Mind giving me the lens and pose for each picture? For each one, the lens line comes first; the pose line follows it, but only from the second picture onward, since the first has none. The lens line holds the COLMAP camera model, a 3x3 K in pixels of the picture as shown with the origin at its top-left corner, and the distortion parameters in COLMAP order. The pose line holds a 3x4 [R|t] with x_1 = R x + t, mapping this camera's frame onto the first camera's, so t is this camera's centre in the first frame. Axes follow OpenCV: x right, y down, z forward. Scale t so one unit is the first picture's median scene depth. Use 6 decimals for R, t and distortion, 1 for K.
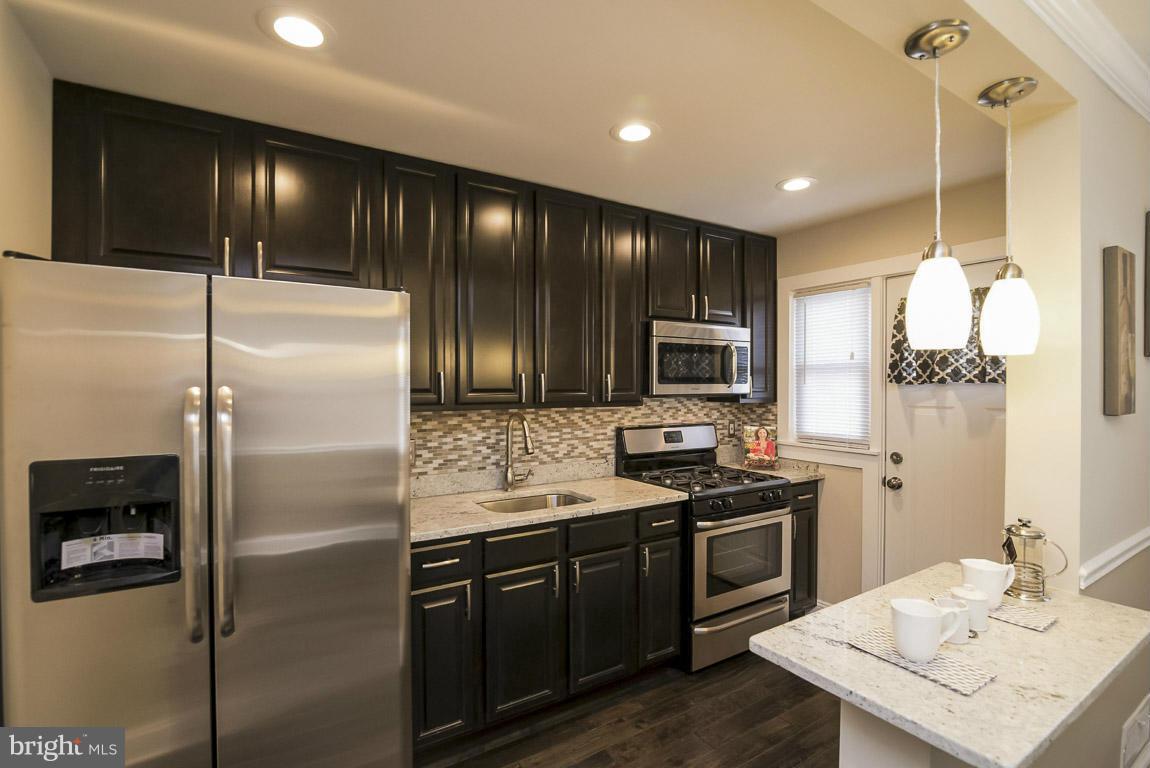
lens RADIAL K [[527.3, 0, 577.5], [0, 527.3, 384.5], [0, 0, 1]] dist [-0.020026, 0.000798]
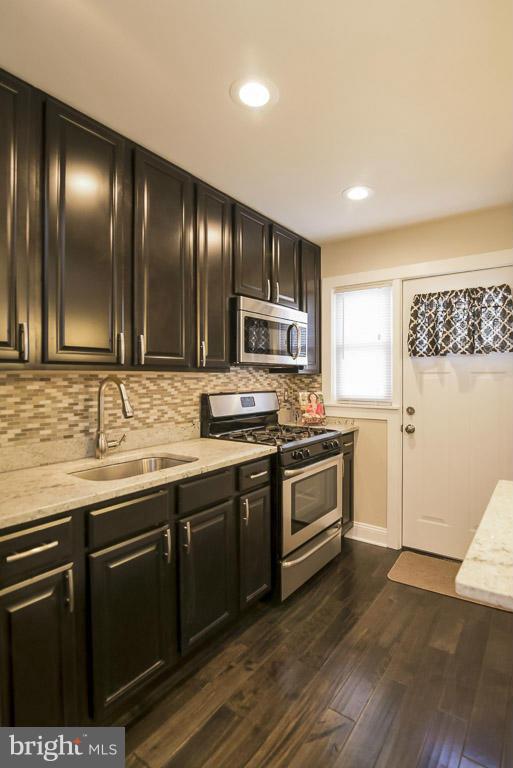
lens RADIAL K [[352.2, 0, 255.9], [0, 352.2, 387.2], [0, 0, 1]] dist [-0.020026, 0.000798]
pose [[0.914977, -0.002764, 0.403497, -0.137397], [0.001598, 0.999994, 0.003226, 0.074653], [-0.403503, -0.002308, 0.914975, 0.318240]]
